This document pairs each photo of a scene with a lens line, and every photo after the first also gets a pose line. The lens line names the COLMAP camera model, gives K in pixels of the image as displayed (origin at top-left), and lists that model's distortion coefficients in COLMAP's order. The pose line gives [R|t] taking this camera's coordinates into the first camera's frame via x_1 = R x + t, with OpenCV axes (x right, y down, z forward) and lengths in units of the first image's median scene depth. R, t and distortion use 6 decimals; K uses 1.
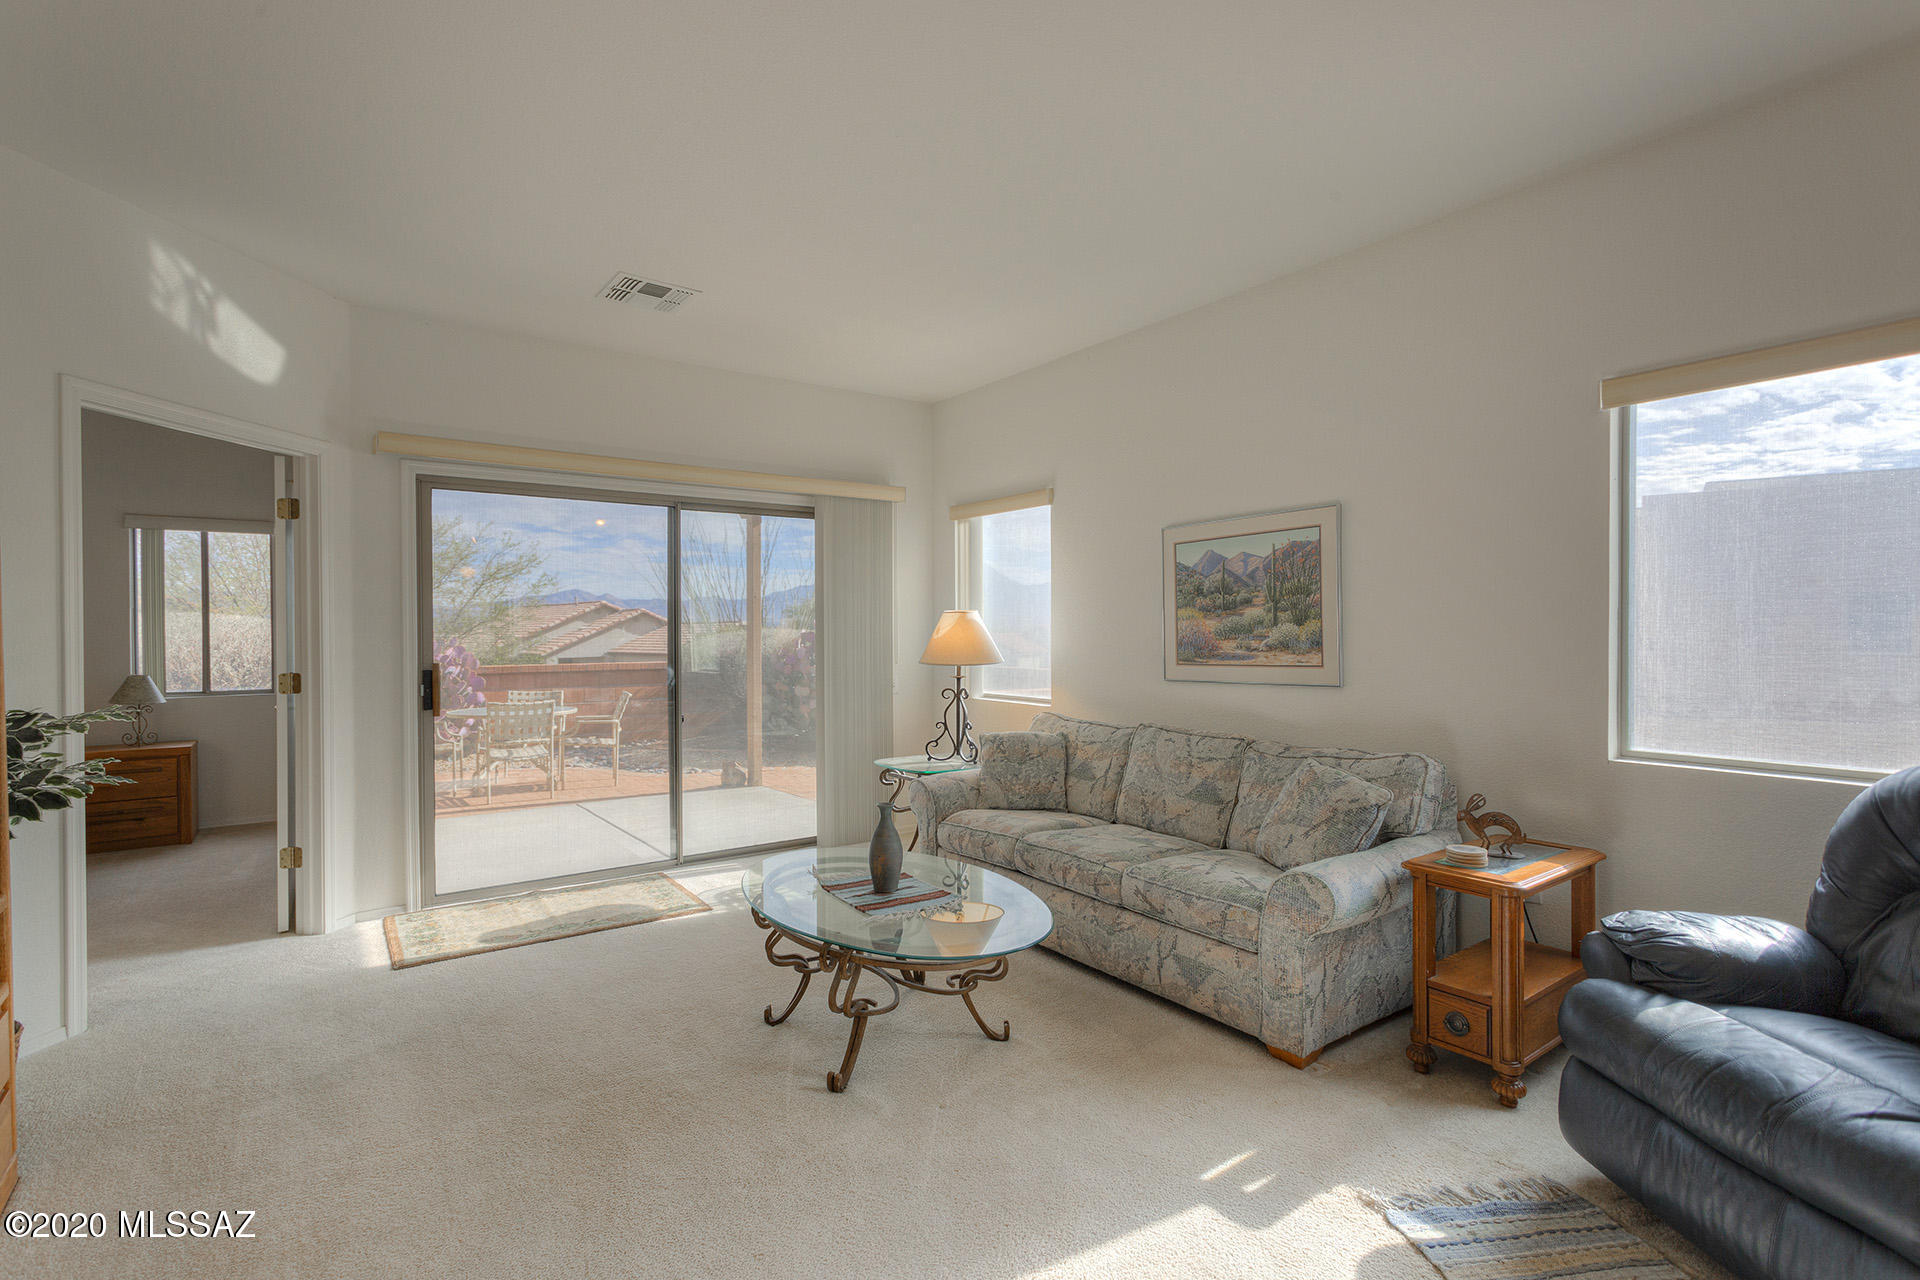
lens RADIAL K [[893.1, 0, 961.1], [0, 893.1, 641.1], [0, 0, 1]] dist [0.004310, 0.001034]
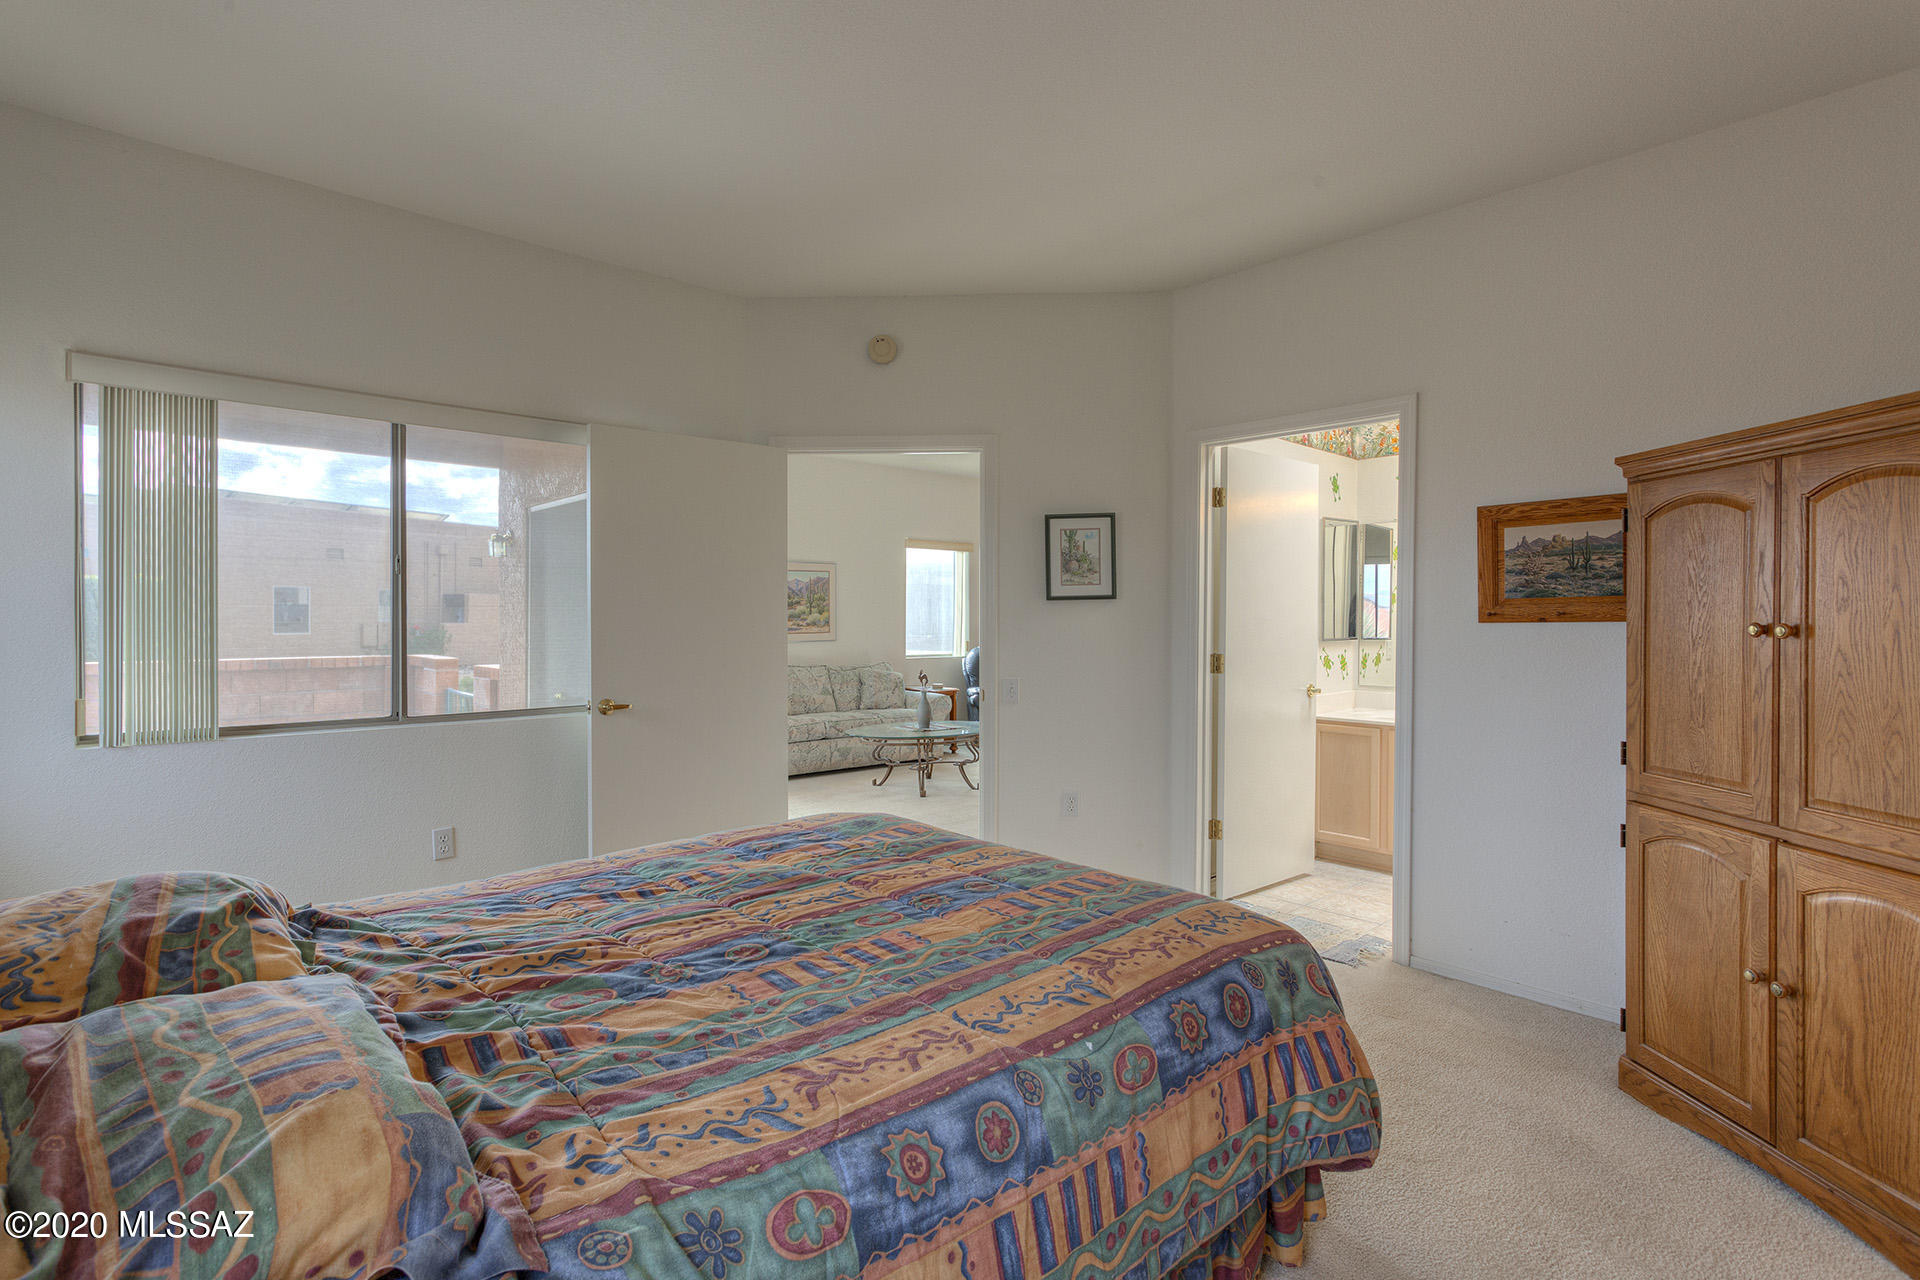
lens RADIAL K [[903.0, 0, 959.4], [0, 903.0, 621.1], [0, 0, 1]] dist [0.001445, 0.001653]
pose [[-0.133548, -0.001130, 0.991042, -1.712813], [0.006565, 0.999976, 0.002025, -0.002777], [-0.991021, 0.006776, -0.133537, 0.848725]]
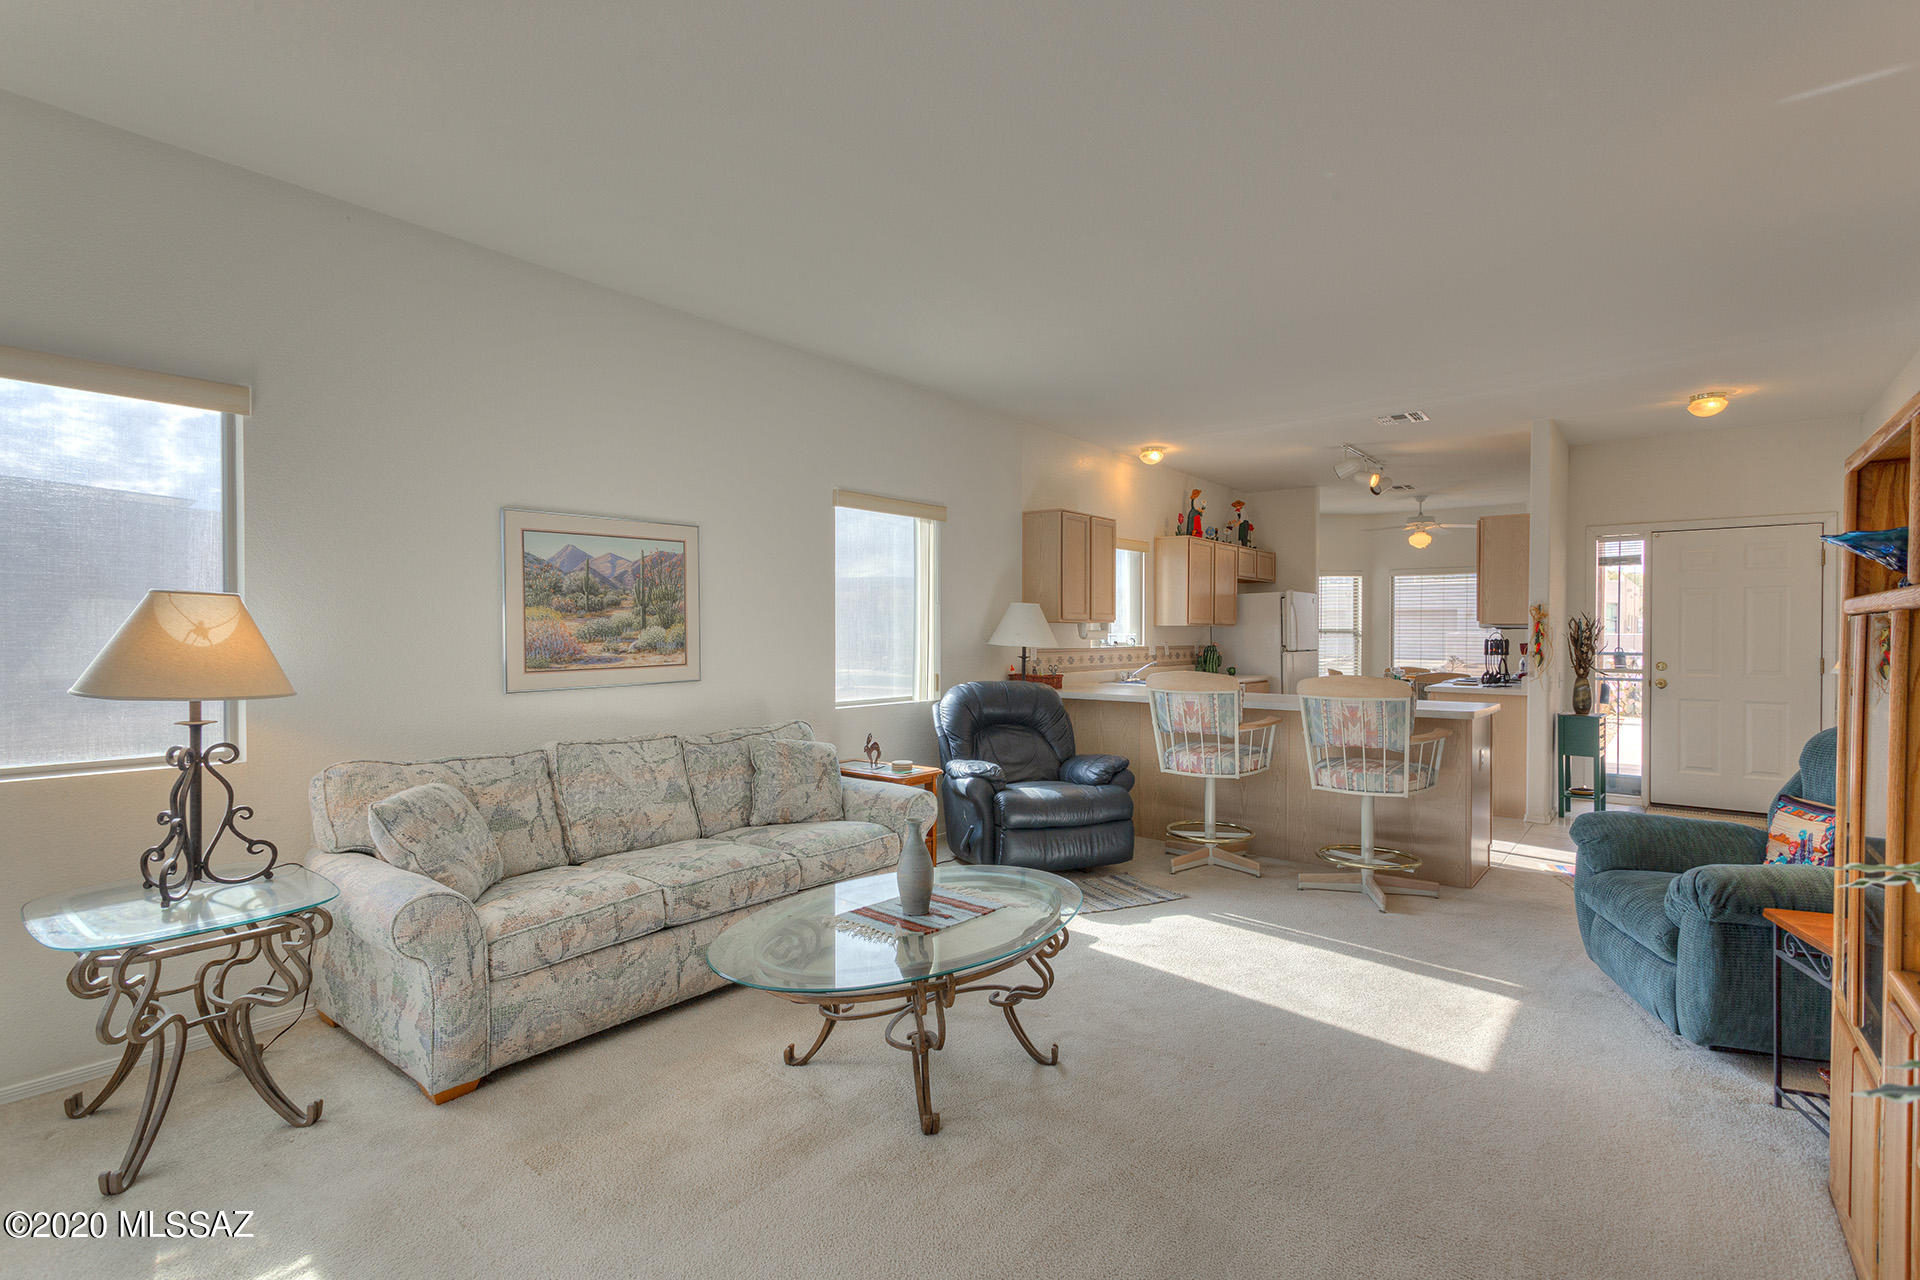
lens RADIAL K [[893.1, 0, 961.1], [0, 893.1, 641.1], [0, 0, 1]] dist [0.004310, 0.001034]
pose [[-0.256913, -0.006313, 0.966414, -0.690514], [0.009035, 0.999919, 0.008934, -0.007589], [-0.966392, 0.011026, -0.256835, 0.826496]]
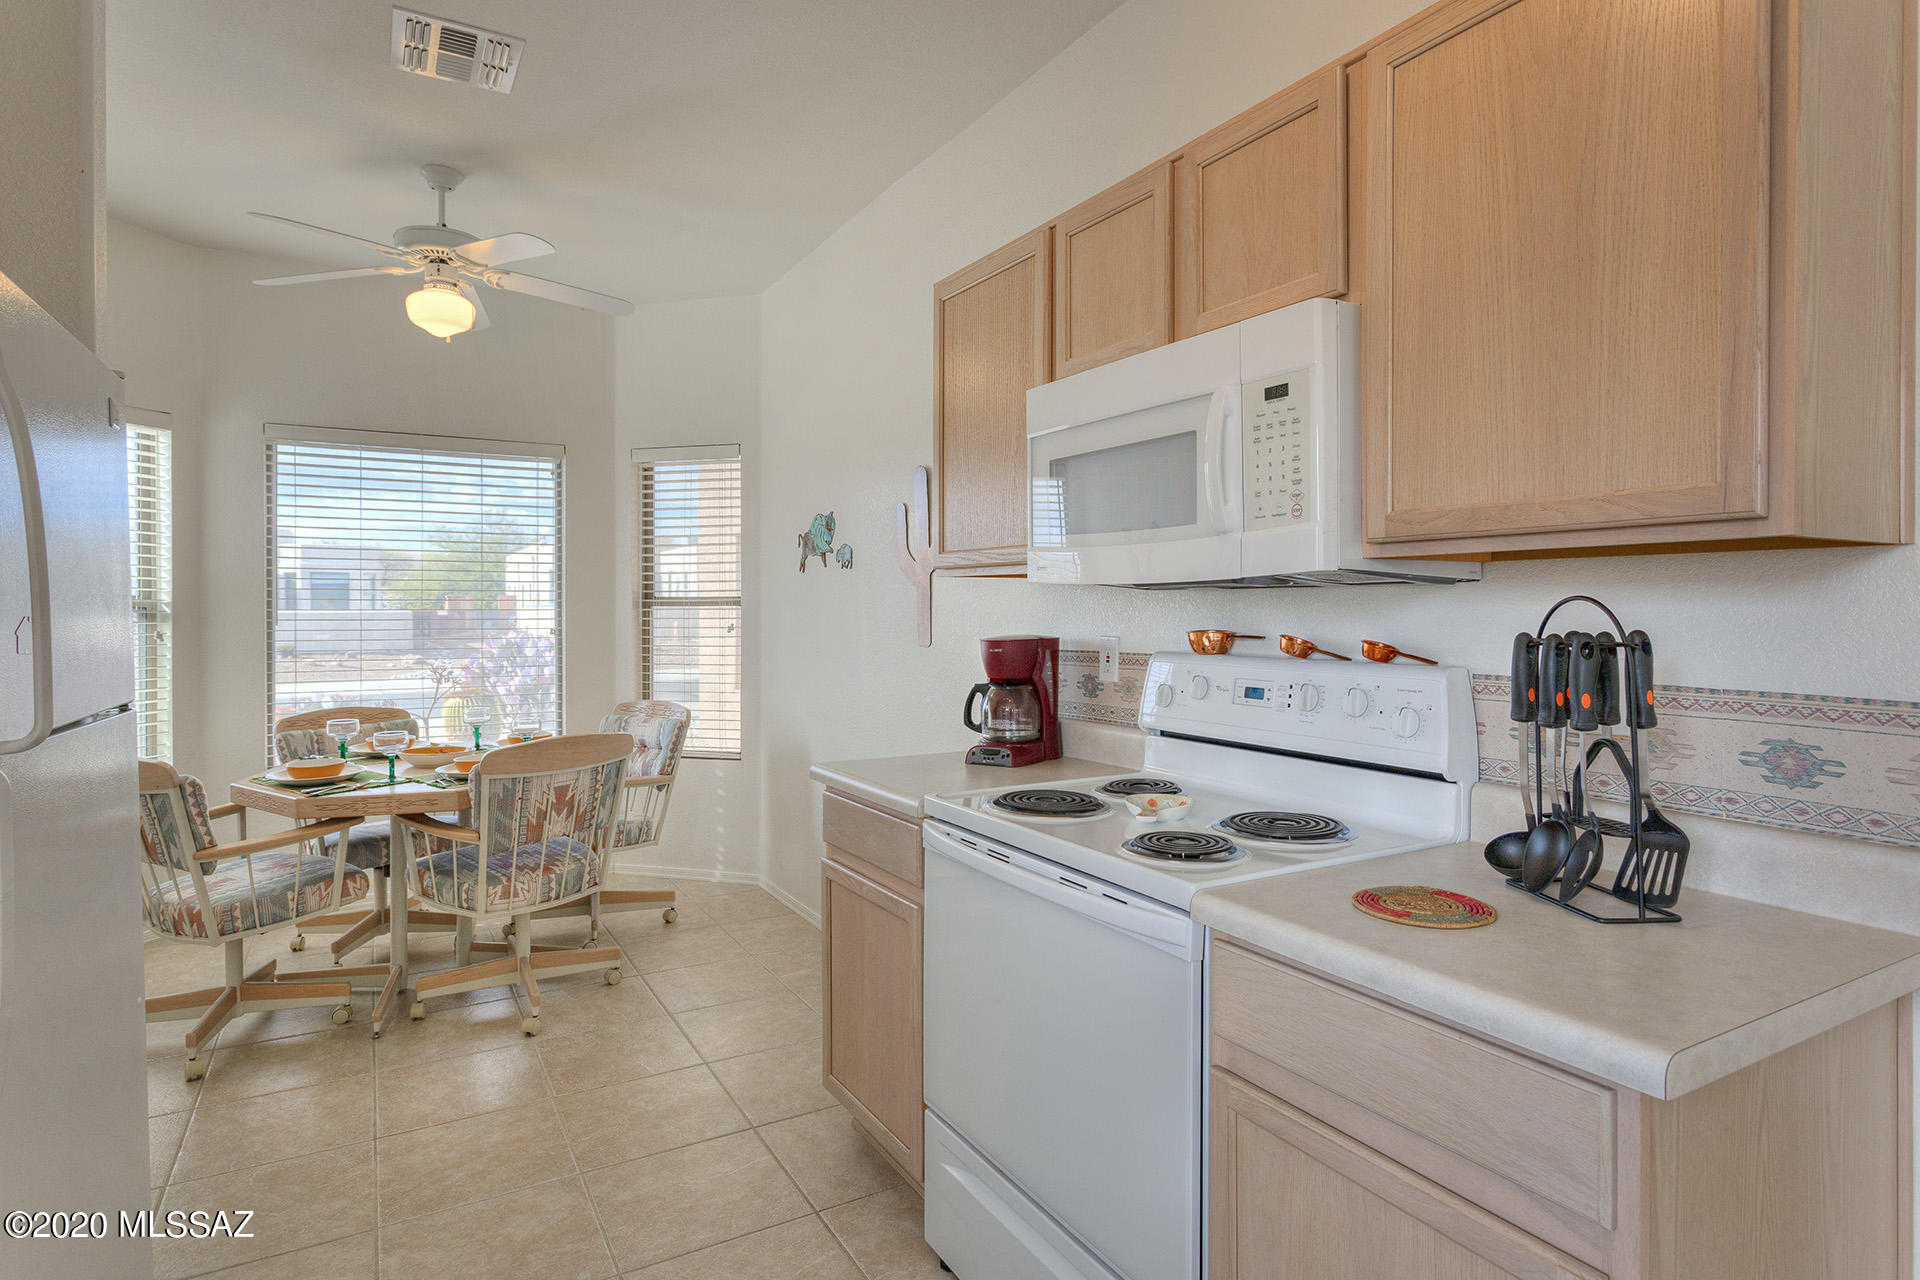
lens RADIAL K [[1009.3, 0, 967.7], [0, 1009.3, 611.4], [0, 0, 1]] dist [-0.013527, 0.013737]
pose [[-0.994702, 0.005082, 0.102673, 0.758326], [0.006217, 0.999923, 0.010734, 0.000053], [-0.102610, 0.011315, -0.994657, -0.160924]]
